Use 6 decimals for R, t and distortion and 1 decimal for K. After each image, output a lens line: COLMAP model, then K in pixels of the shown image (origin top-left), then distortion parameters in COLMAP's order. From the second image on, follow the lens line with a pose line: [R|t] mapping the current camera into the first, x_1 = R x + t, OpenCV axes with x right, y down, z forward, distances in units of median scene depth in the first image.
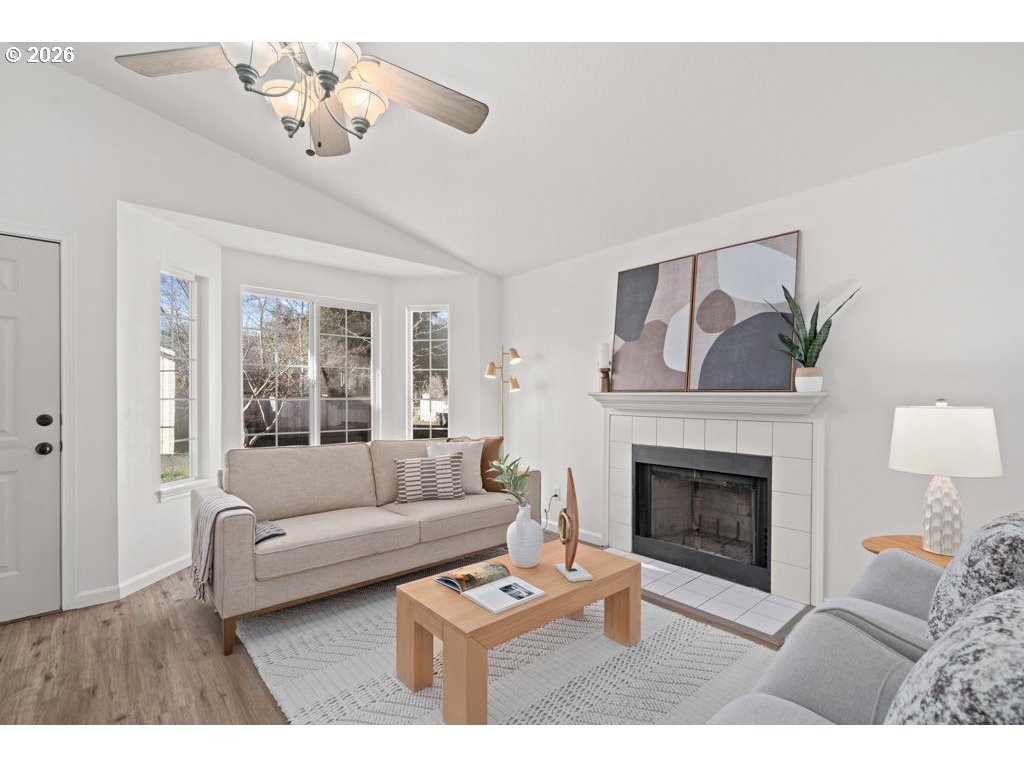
lens RADIAL K [[470.4, 0, 513.3], [0, 470.4, 391.3], [0, 0, 1]] dist [0.002950, 0.000182]
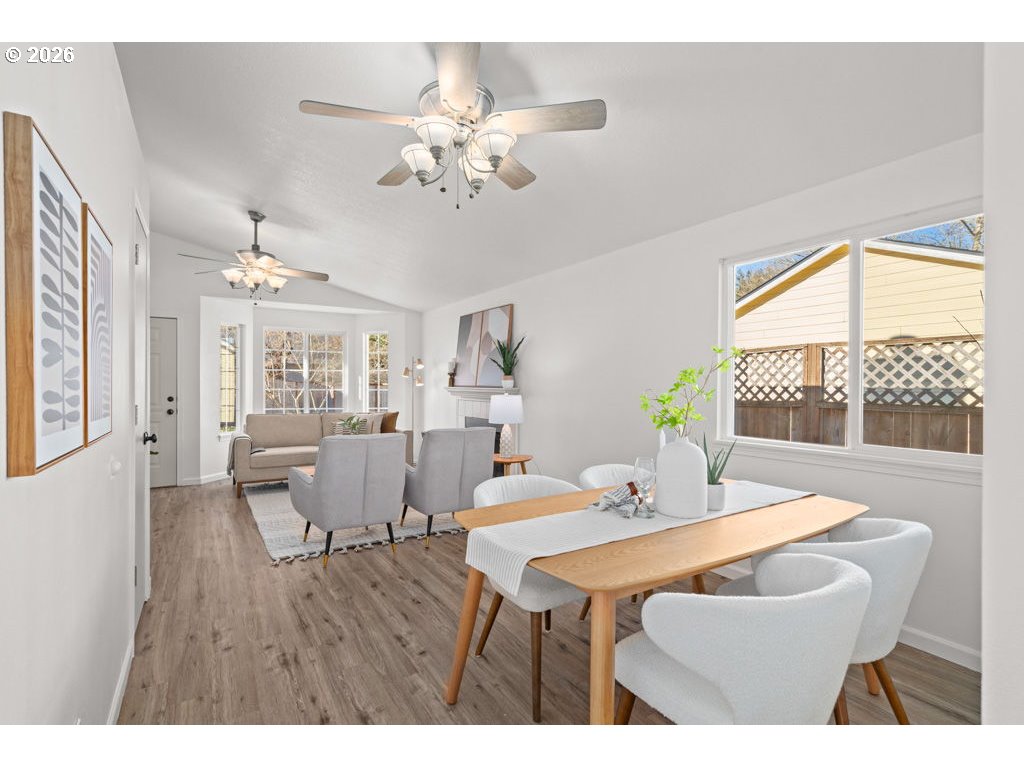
lens RADIAL K [[479.4, 0, 512.0], [0, 479.4, 384.0], [0, 0, 1]] dist [0.000058, 0.000096]
pose [[0.987502, 0.001501, -0.157602, 0.711265], [-0.000063, 0.999958, 0.009129, -0.023861], [0.157609, -0.009005, 0.987461, -0.729092]]
